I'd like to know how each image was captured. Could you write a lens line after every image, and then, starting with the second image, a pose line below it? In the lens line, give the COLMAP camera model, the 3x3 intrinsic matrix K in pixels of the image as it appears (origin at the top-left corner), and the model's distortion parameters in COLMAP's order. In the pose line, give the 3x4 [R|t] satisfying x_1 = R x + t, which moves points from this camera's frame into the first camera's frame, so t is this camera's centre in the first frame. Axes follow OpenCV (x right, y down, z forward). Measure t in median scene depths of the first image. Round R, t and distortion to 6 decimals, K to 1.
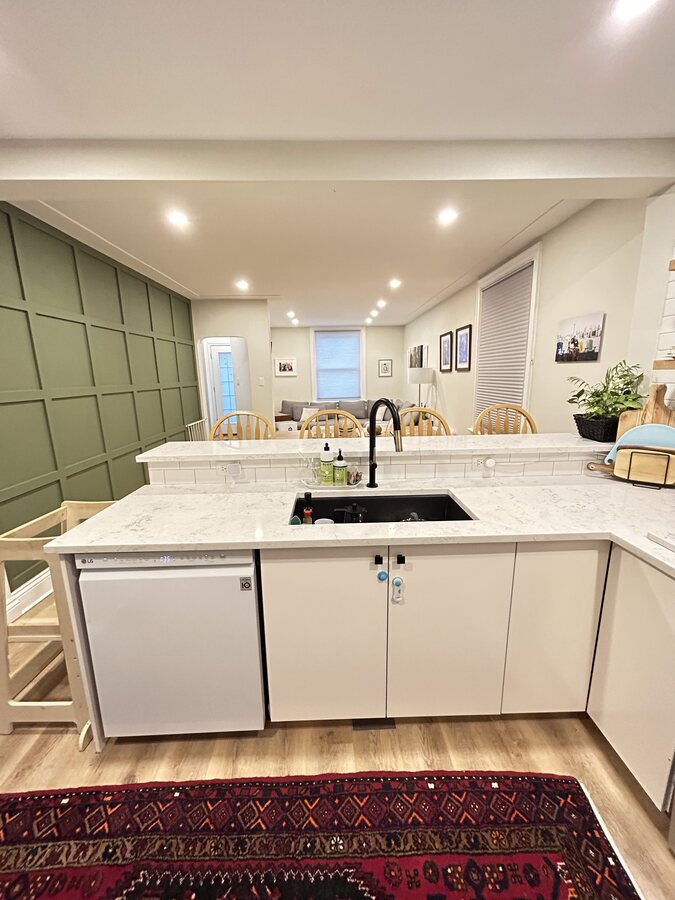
lens RADIAL K [[363.1, 0, 338.3], [0, 363.1, 448.6], [0, 0, 1]] dist [-0.000915, 0.000701]
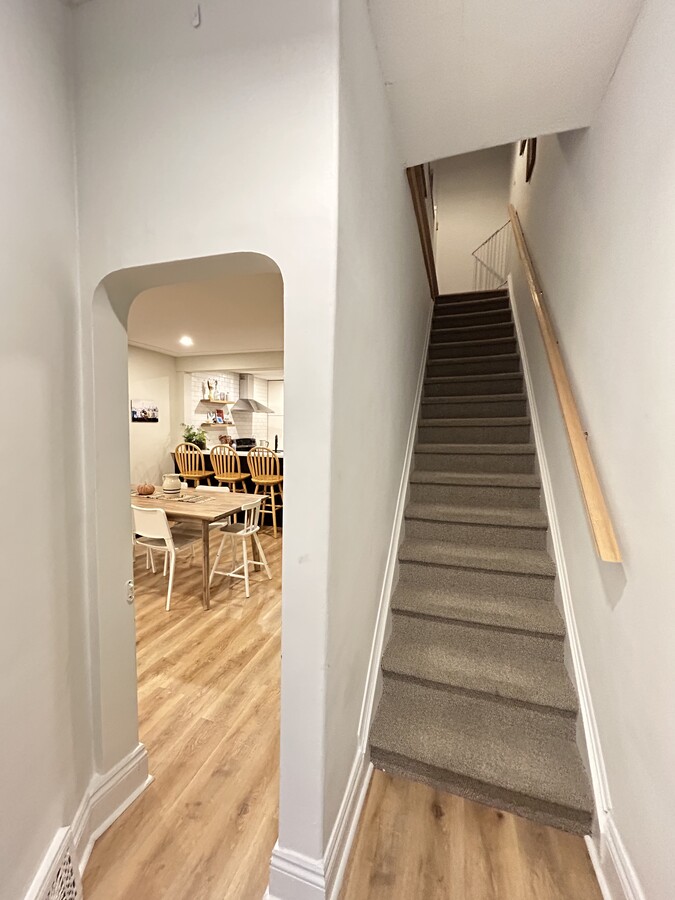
lens RADIAL K [[363.1, 0, 338.3], [0, 363.1, 448.6], [0, 0, 1]] dist [-0.000915, 0.000701]
pose [[-0.943986, -0.012896, 0.329734, -1.339092], [0.074211, 0.965343, 0.250211, -0.700845], [-0.321533, 0.260665, -0.910313, 3.388009]]
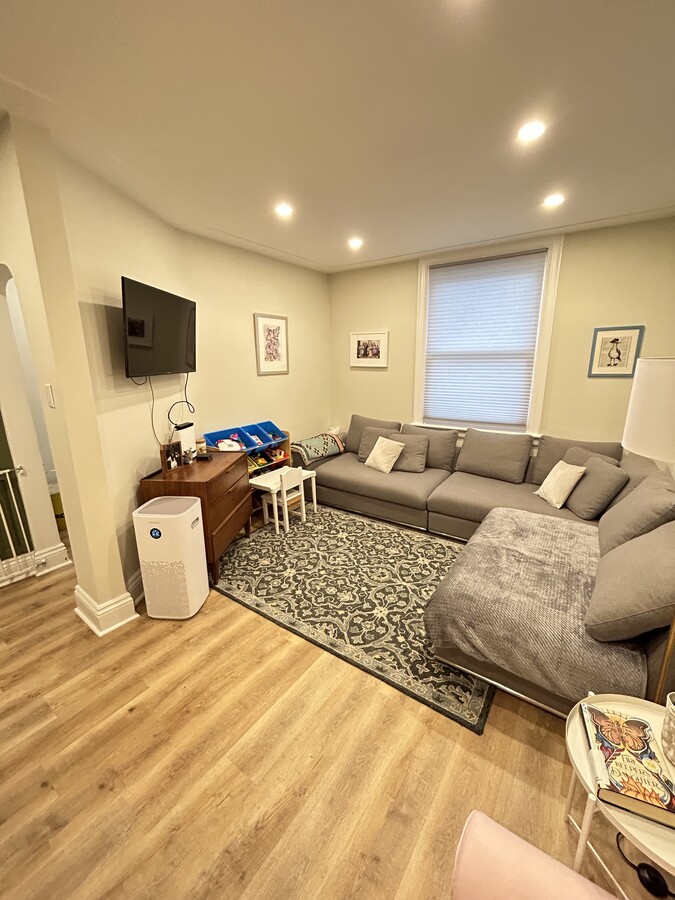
lens RADIAL K [[363.1, 0, 338.3], [0, 363.1, 448.6], [0, 0, 1]] dist [-0.000915, 0.000701]
pose [[0.800740, 0.158825, -0.577572, 0.595207], [-0.129810, 0.987305, 0.091528, -0.574813], [0.584777, 0.001684, 0.811192, 2.524322]]
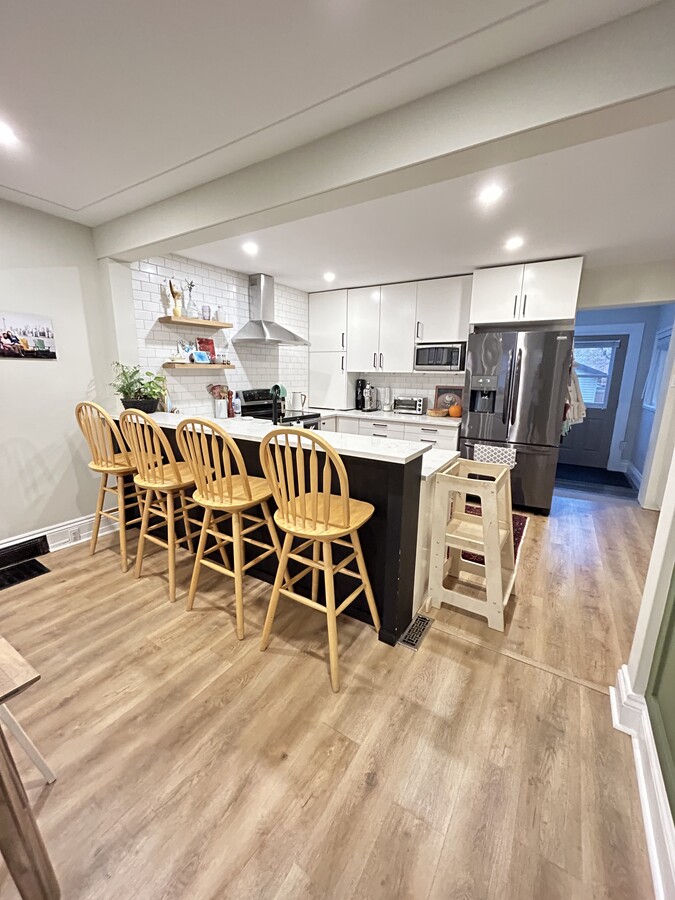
lens RADIAL K [[363.1, 0, 338.3], [0, 363.1, 448.6], [0, 0, 1]] dist [-0.000915, 0.000701]
pose [[-0.832739, -0.105663, 0.543489, -0.863046], [0.120365, 0.923594, 0.363986, -0.363235], [-0.540424, 0.368522, -0.756395, 1.856523]]
